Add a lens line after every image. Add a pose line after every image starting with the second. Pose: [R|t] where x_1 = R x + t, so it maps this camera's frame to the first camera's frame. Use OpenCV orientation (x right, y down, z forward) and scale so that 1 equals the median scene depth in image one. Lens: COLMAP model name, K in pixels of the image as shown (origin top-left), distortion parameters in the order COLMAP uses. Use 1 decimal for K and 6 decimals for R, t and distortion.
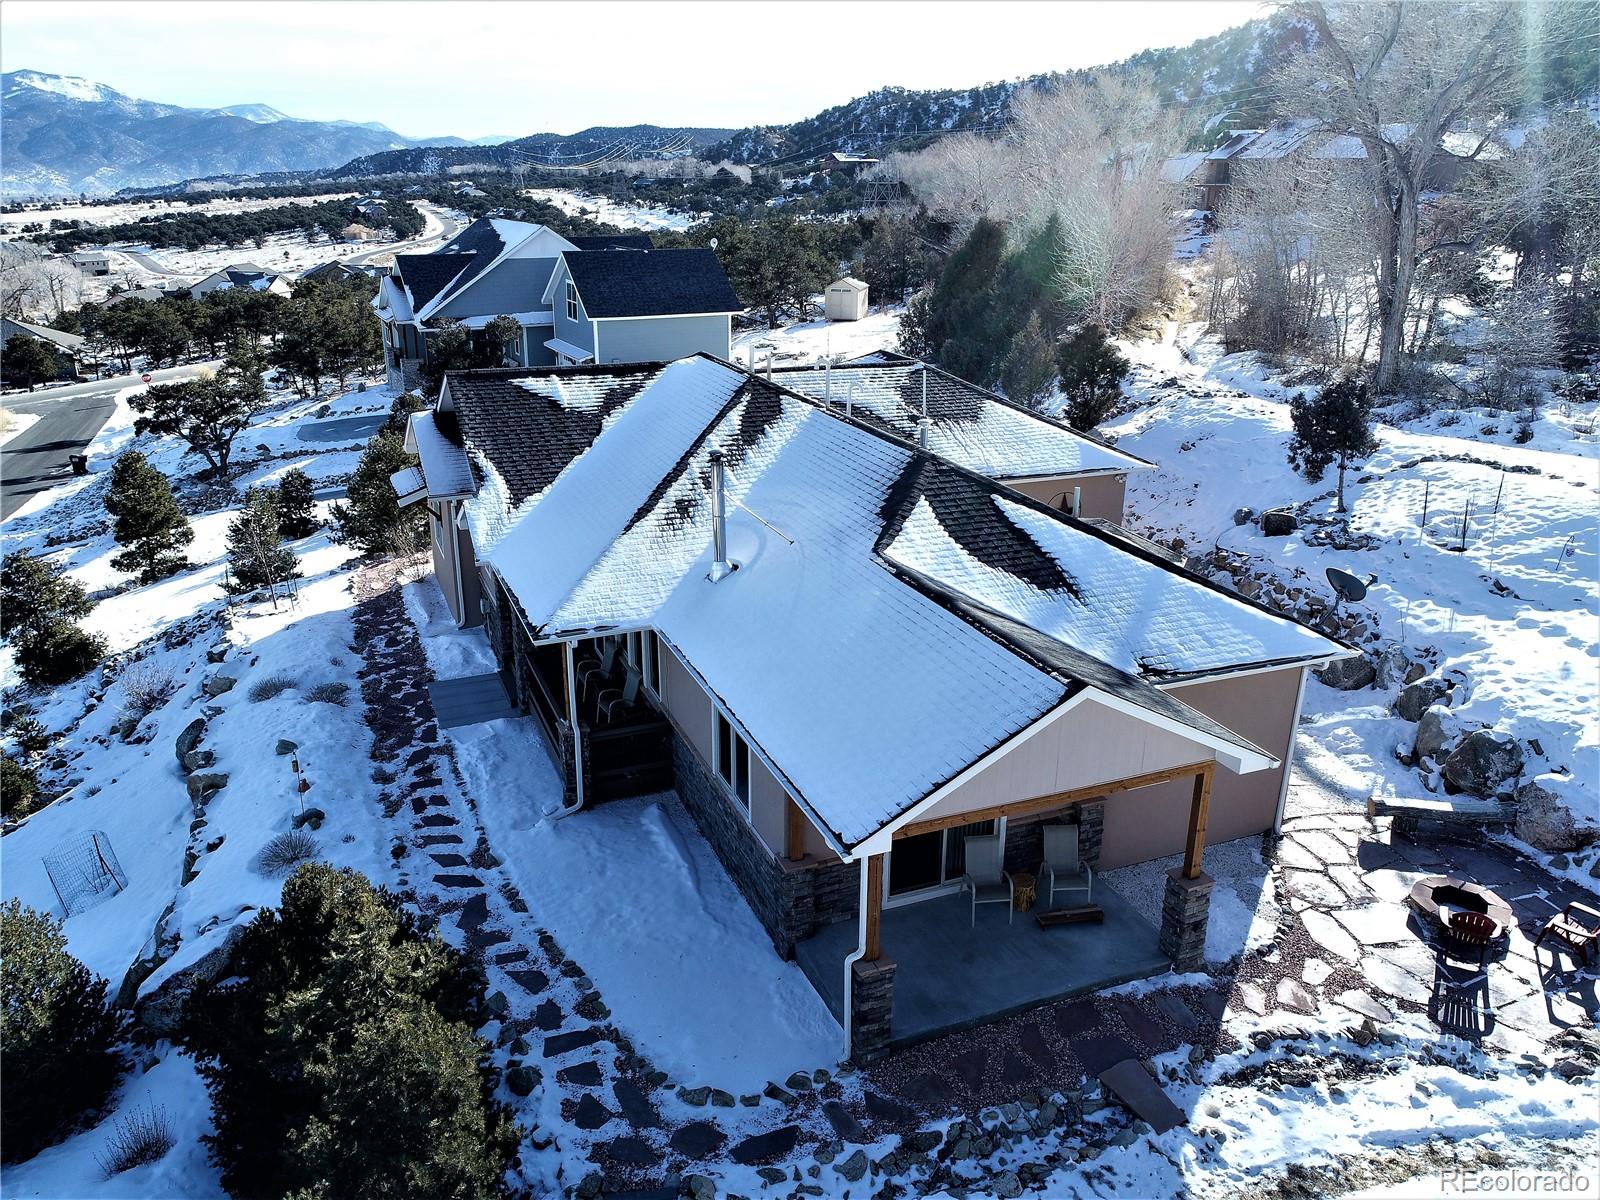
lens RADIAL K [[1196.5, 0, 796.5], [0, 1196.5, 601.8], [0, 0, 1]] dist [-0.002484, -0.002427]
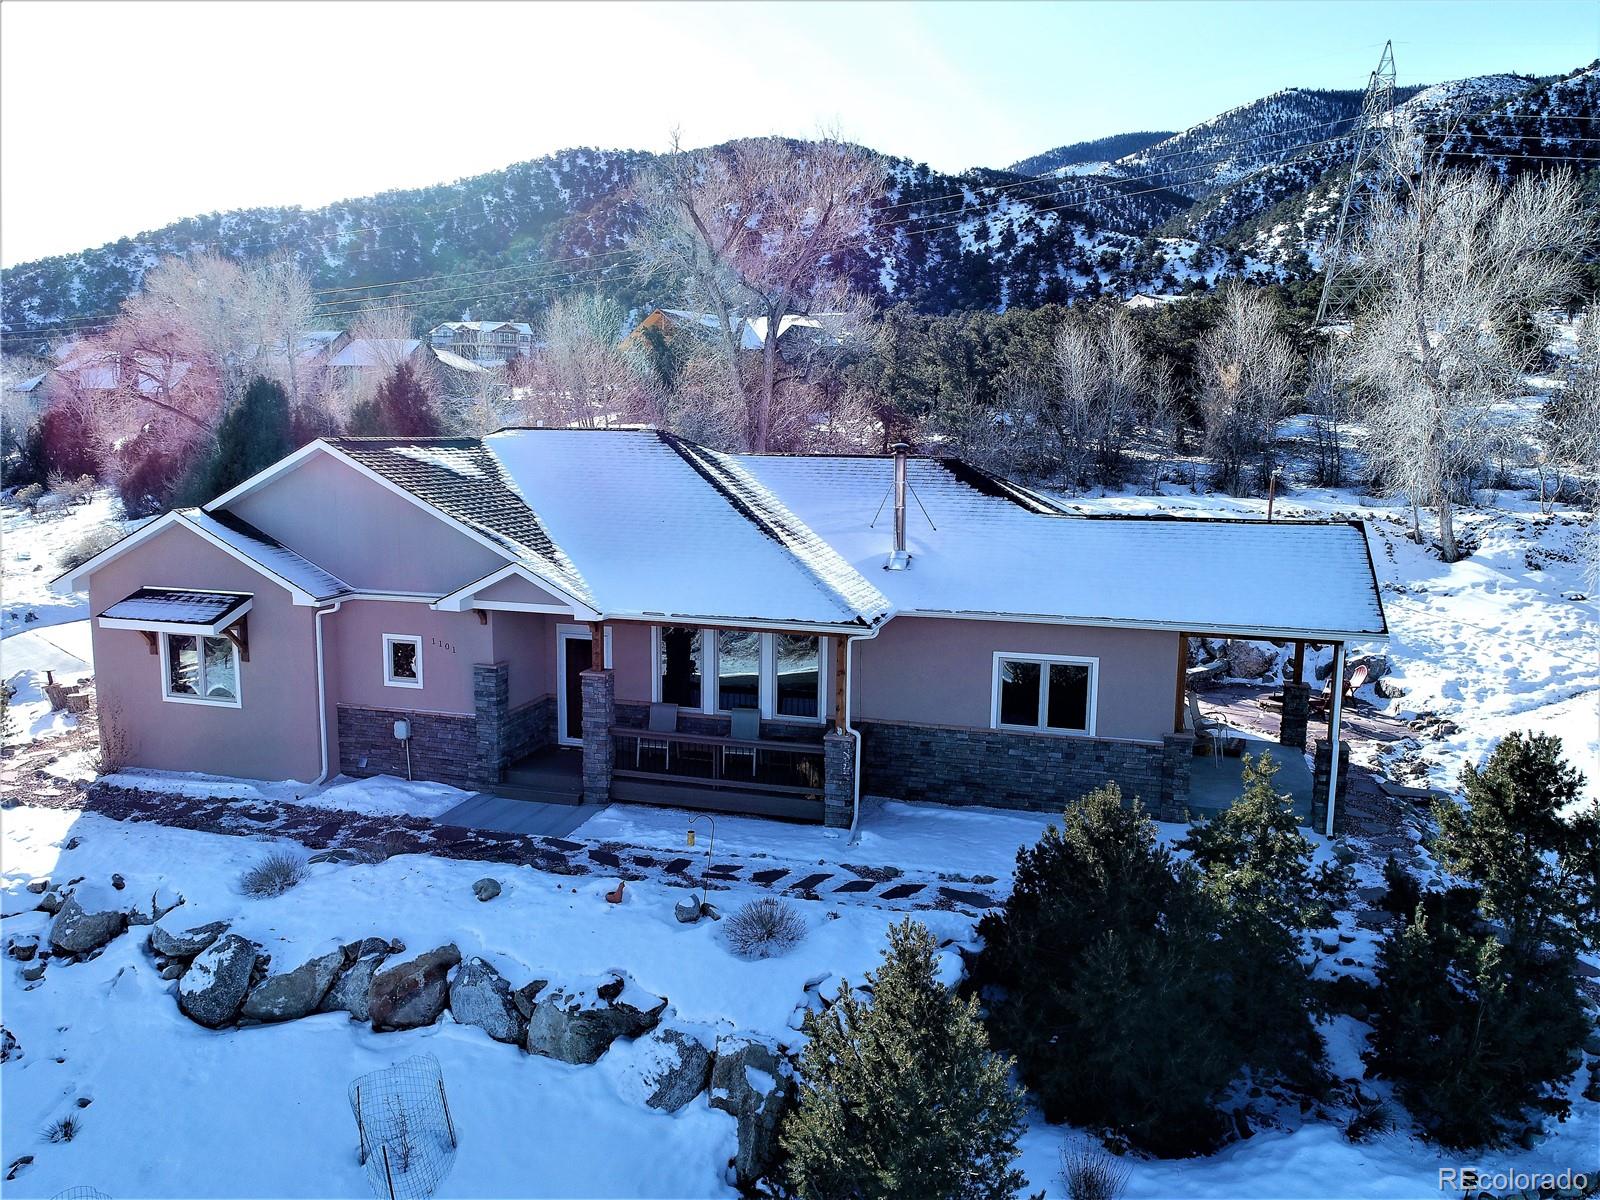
lens RADIAL K [[1196.5, 0, 796.5], [0, 1196.5, 601.8], [0, 0, 1]] dist [-0.002484, -0.002427]
pose [[0.621111, -0.114467, 0.775318, -0.803550], [0.257995, 0.964000, -0.064357, 0.046058], [-0.740040, 0.240001, 0.628283, 0.342368]]
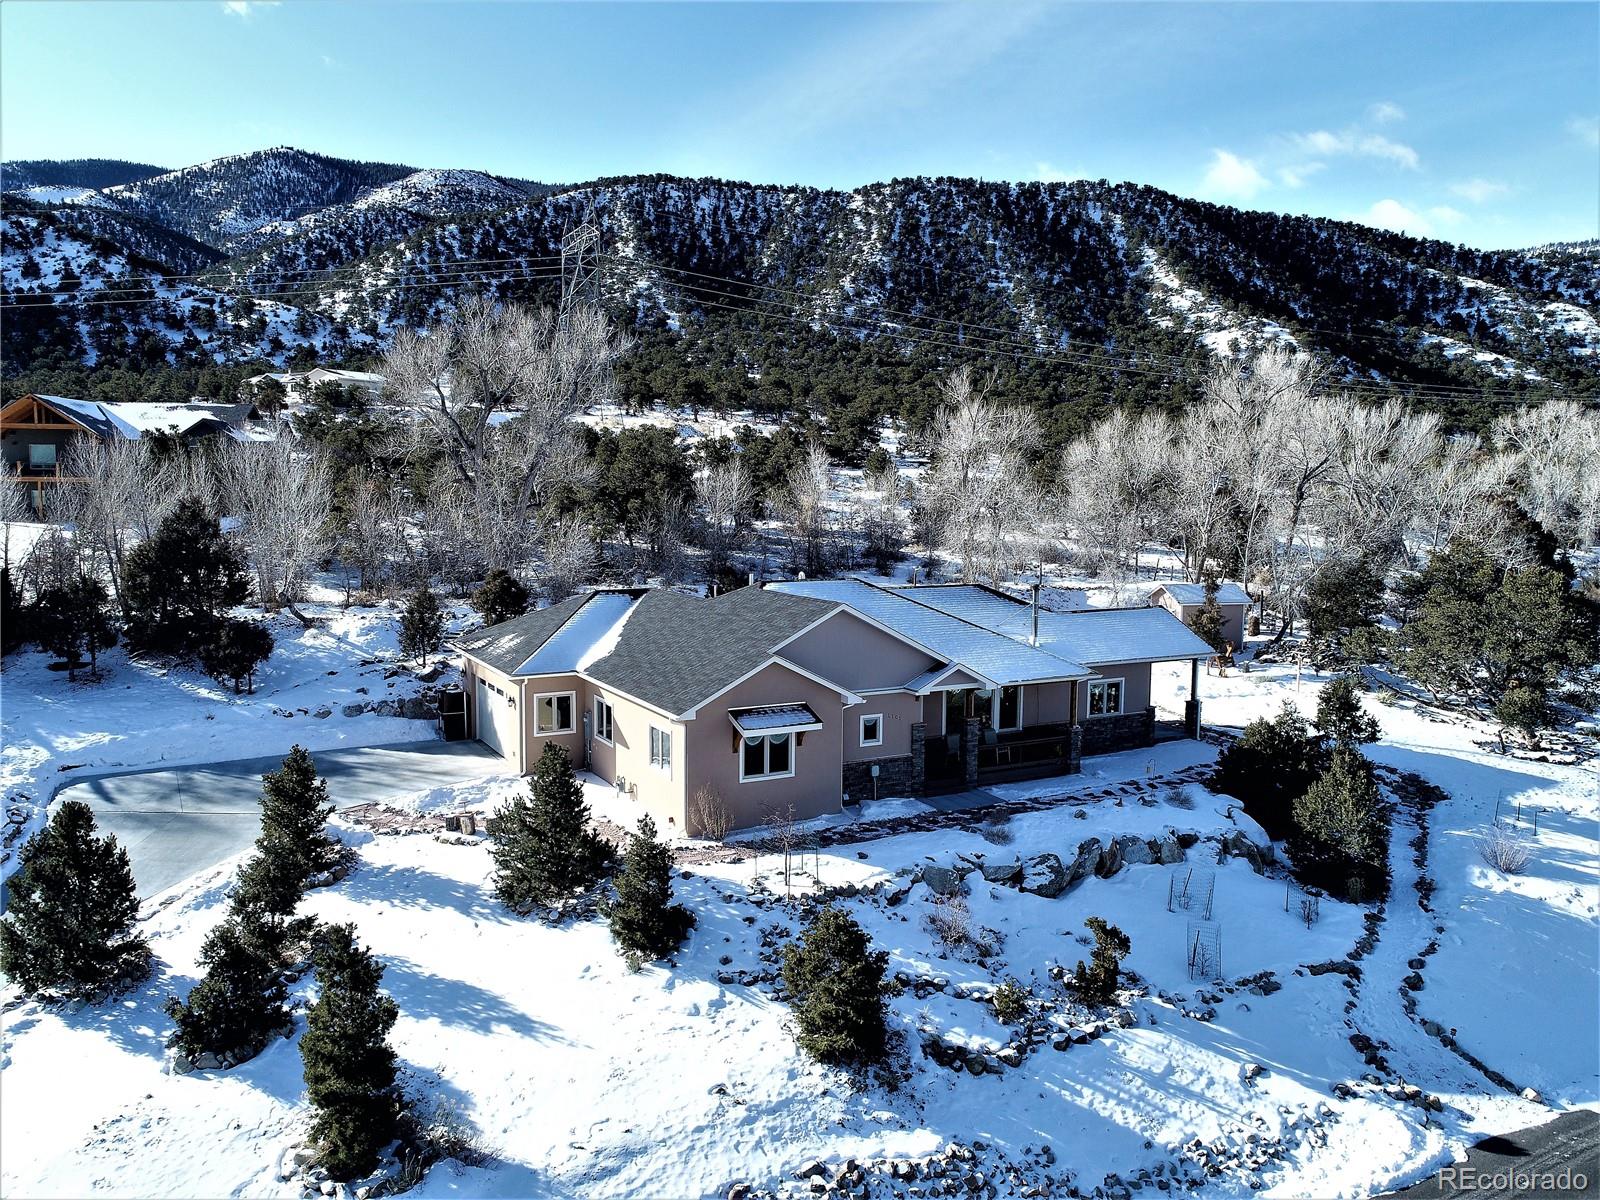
lens RADIAL K [[1196.5, 0, 796.5], [0, 1196.5, 601.8], [0, 0, 1]] dist [-0.002484, -0.002427]
pose [[-0.107888, -0.104720, 0.988632, -1.770813], [0.326717, 0.935468, 0.134743, -0.434018], [-0.938944, 0.337540, -0.066712, 1.274585]]
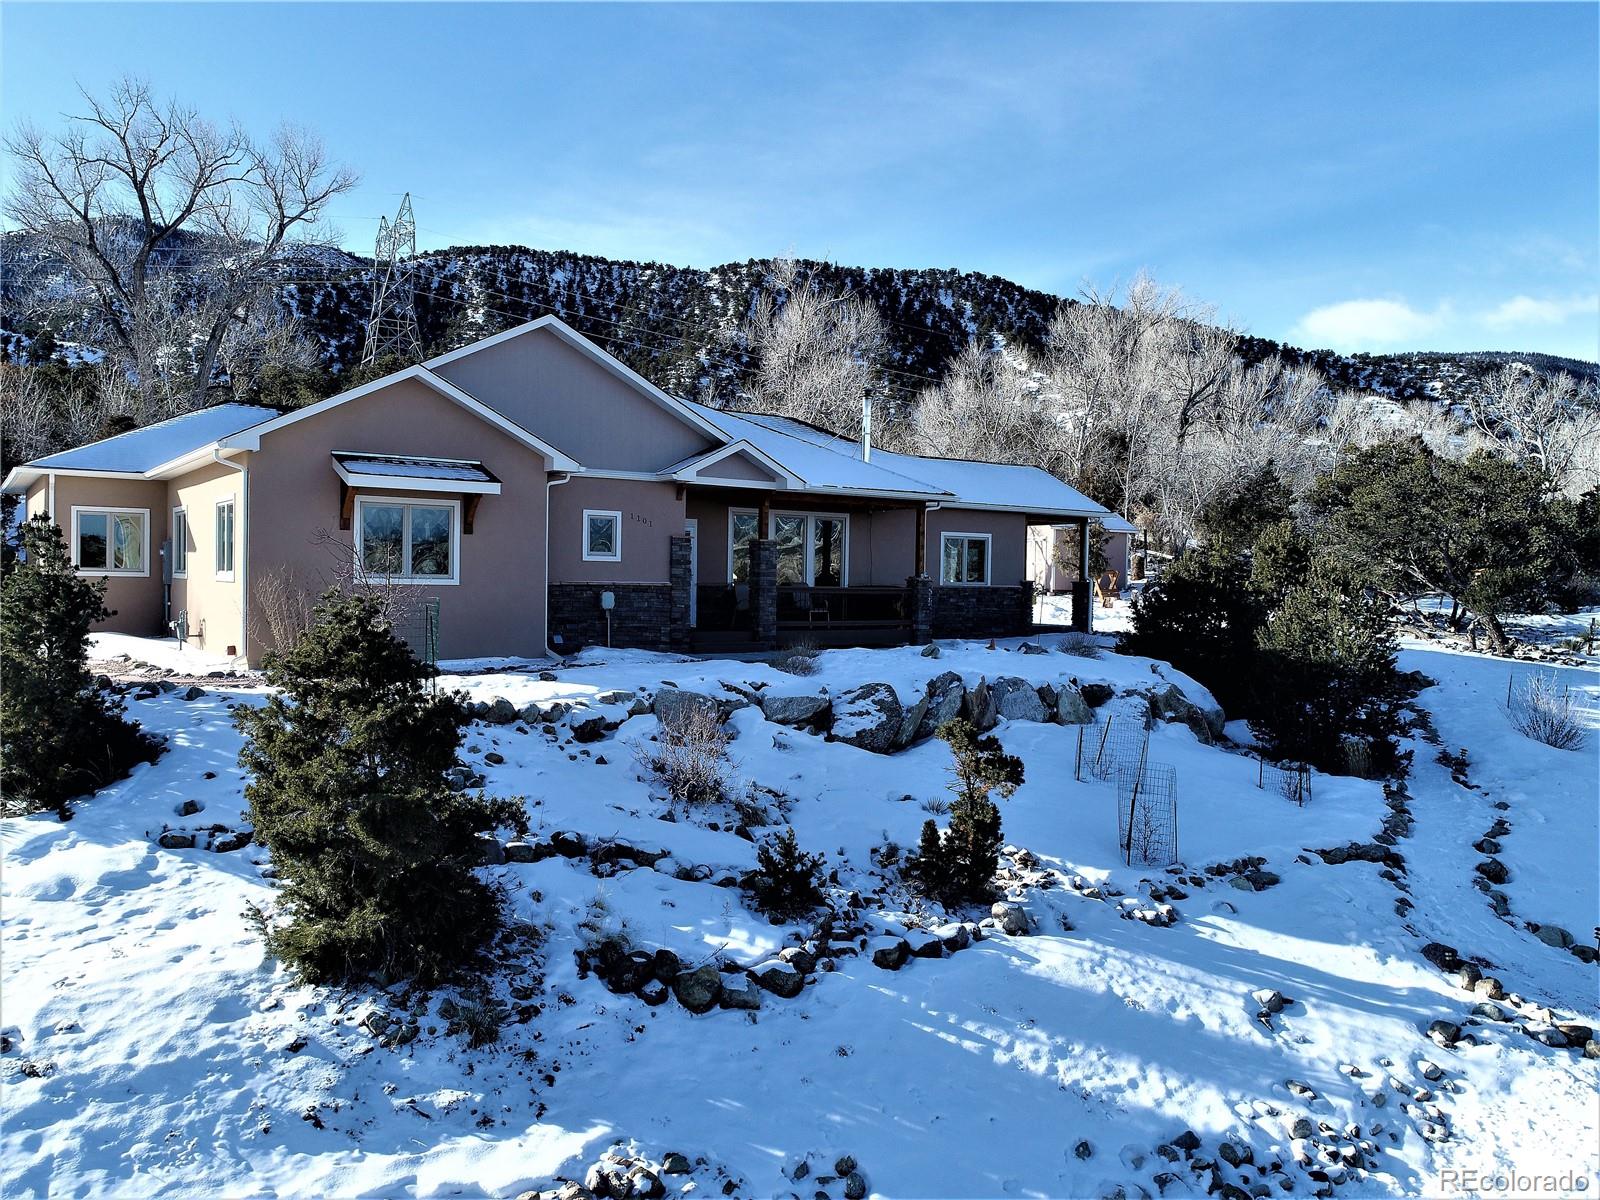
lens RADIAL K [[1196.5, 0, 796.5], [0, 1196.5, 601.8], [0, 0, 1]] dist [-0.002484, -0.002427]
pose [[-0.222668, -0.031831, 0.974375, -1.257506], [0.309801, 0.945349, 0.101679, -0.044376], [-0.924360, 0.324503, -0.200638, 1.203837]]
